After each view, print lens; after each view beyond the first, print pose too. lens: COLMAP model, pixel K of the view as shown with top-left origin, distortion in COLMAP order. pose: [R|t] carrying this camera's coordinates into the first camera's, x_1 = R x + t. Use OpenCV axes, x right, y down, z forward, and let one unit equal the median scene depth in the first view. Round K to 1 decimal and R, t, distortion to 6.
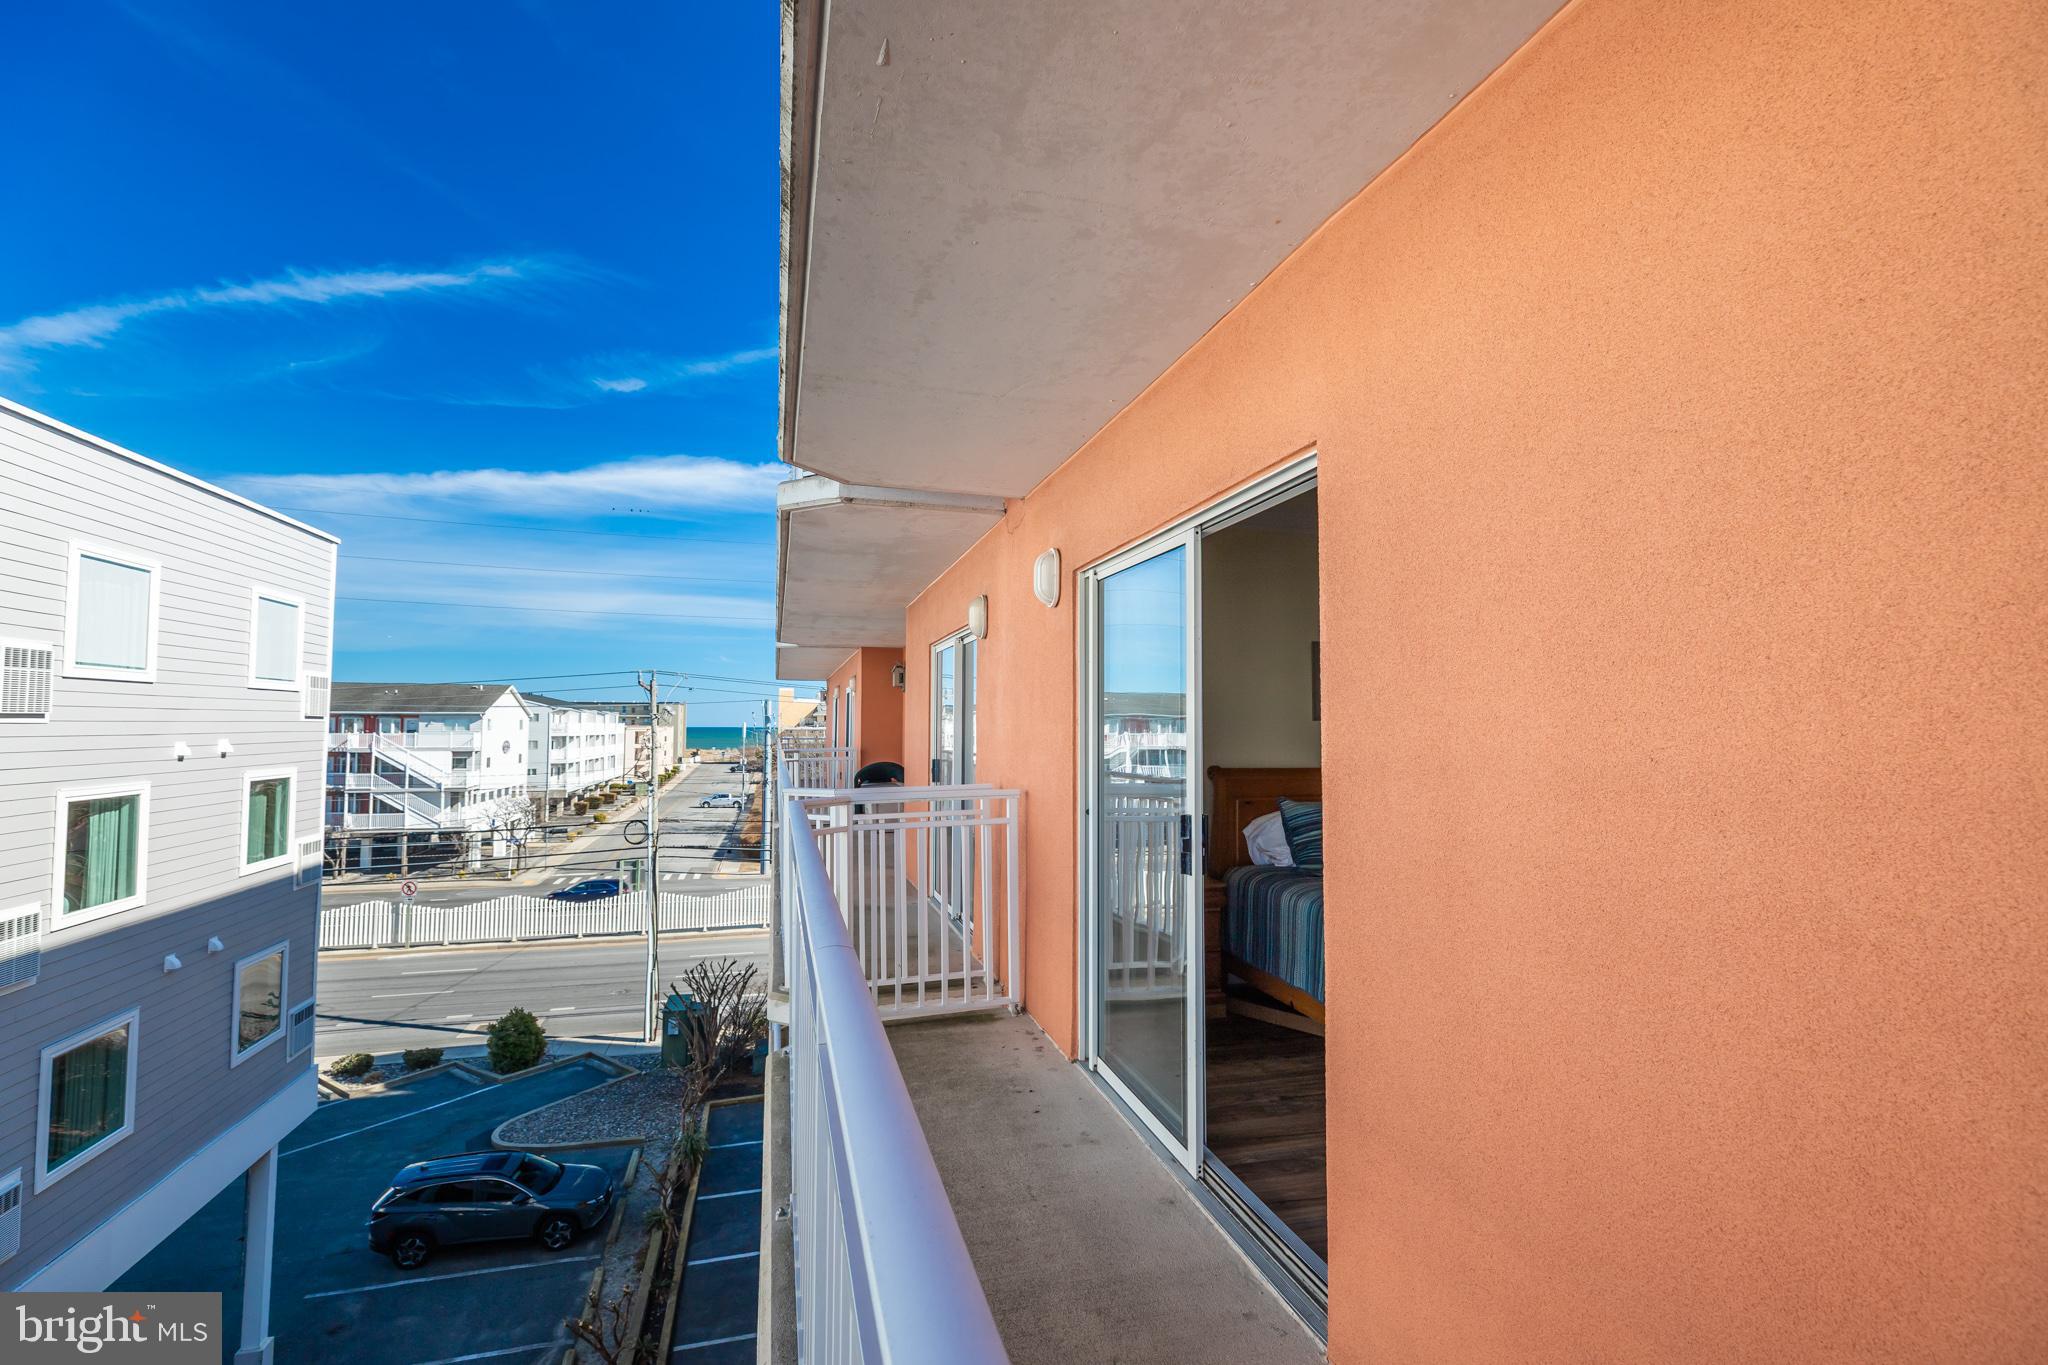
lens RADIAL K [[923.3, 0, 1024.0], [0, 923.3, 682.5], [0, 0, 1]] dist [0.003420, 0.000531]
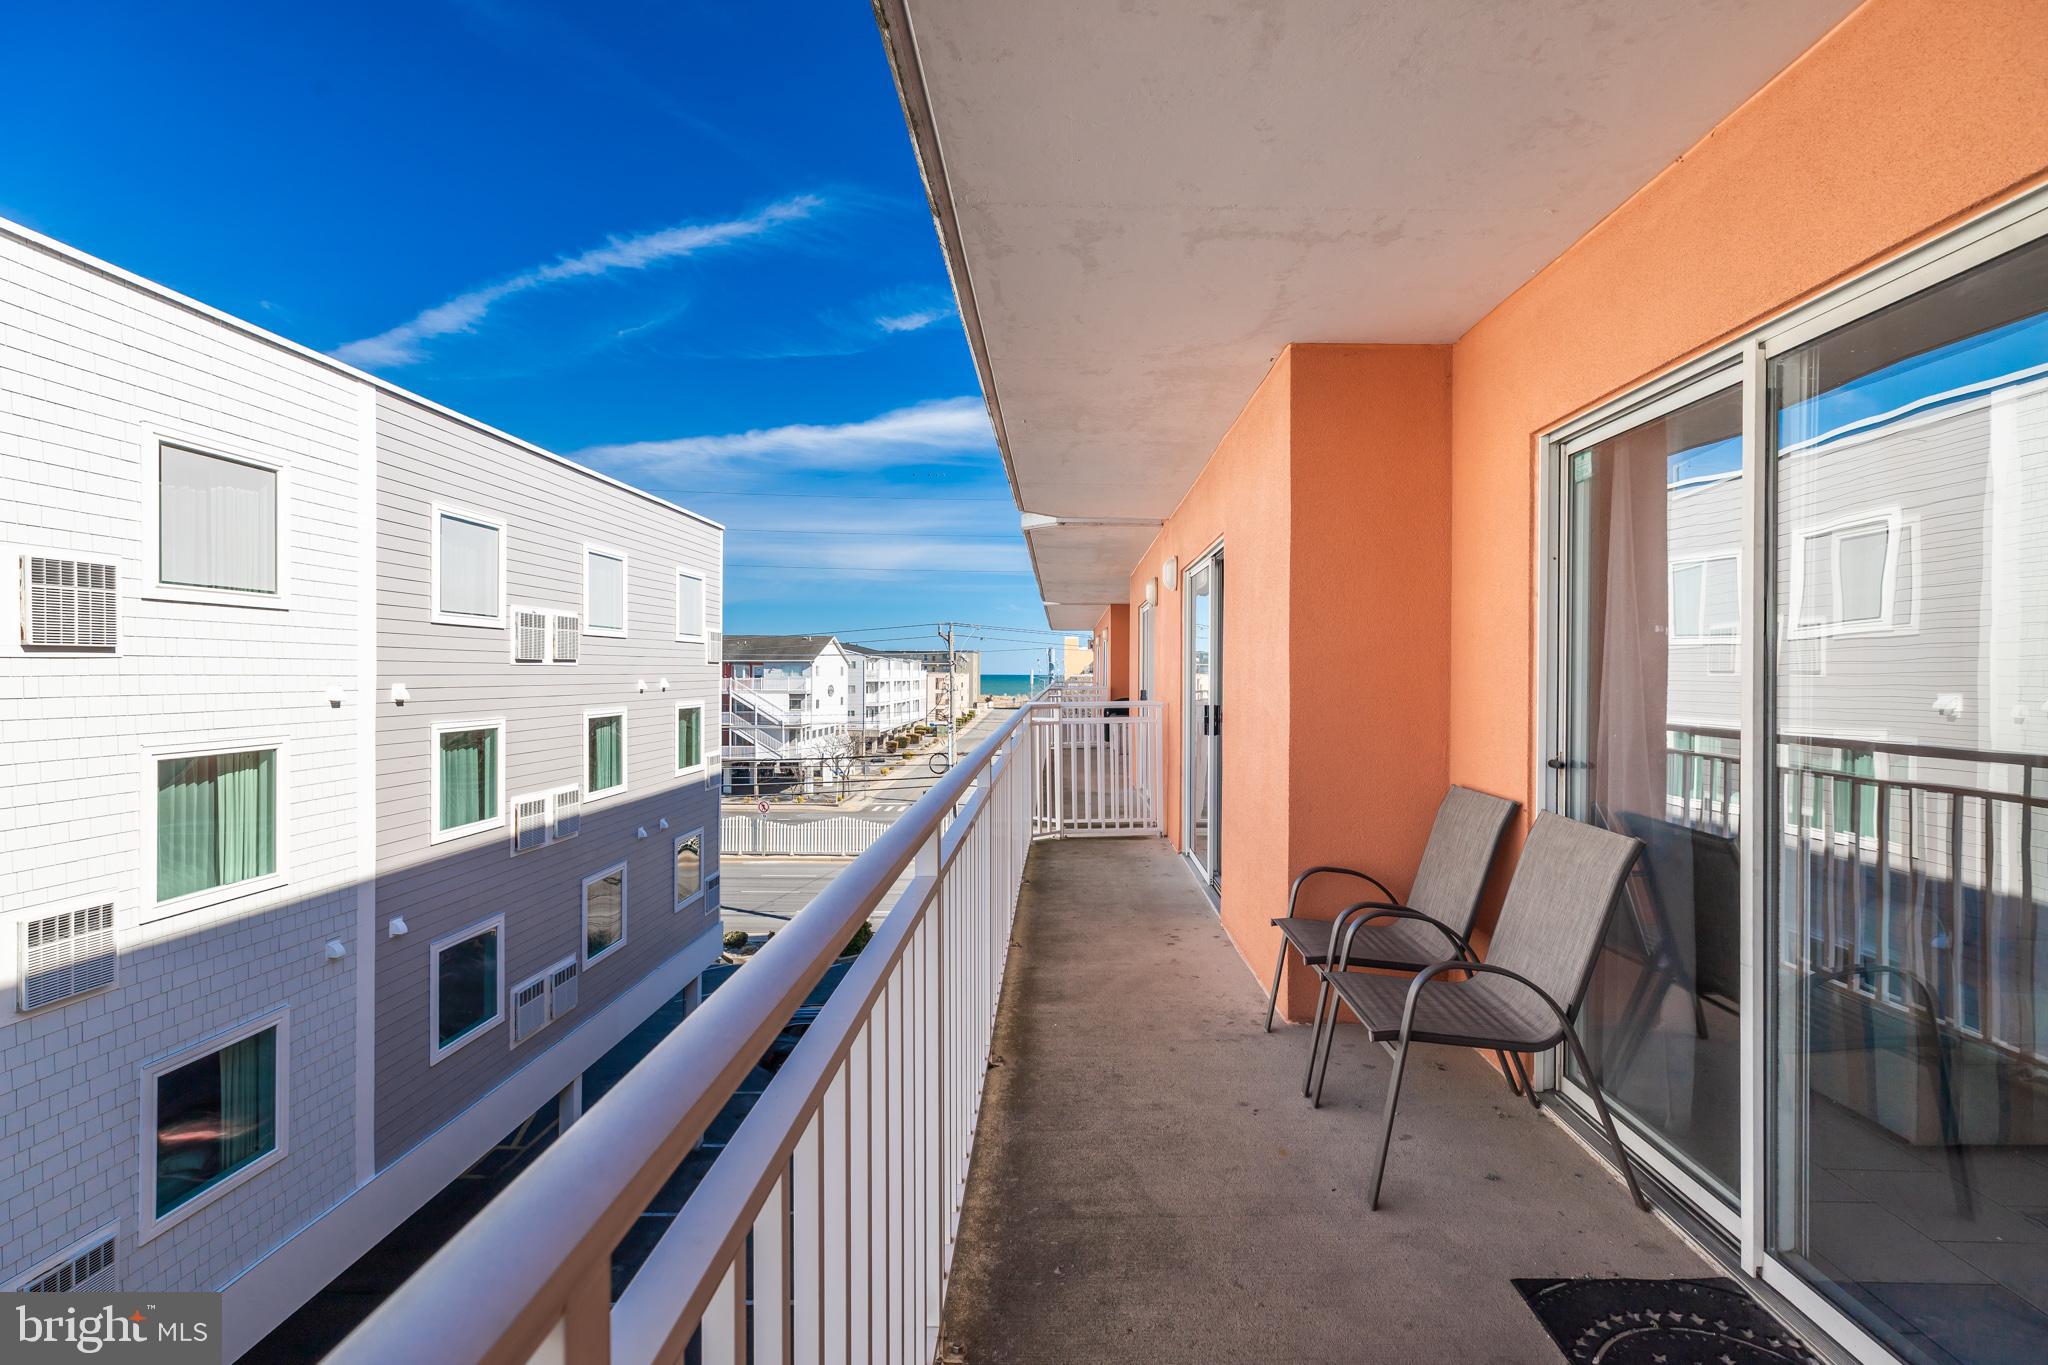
lens RADIAL K [[916.2, 0, 1033.0], [0, 916.2, 690.2], [0, 0, 1]] dist [0.081569, 0.000133]
pose [[0.957571, 0.006554, -0.288124, 0.060961], [0.012416, 0.997875, 0.063964, -0.002934], [0.287931, -0.064827, 0.955454, -0.153552]]
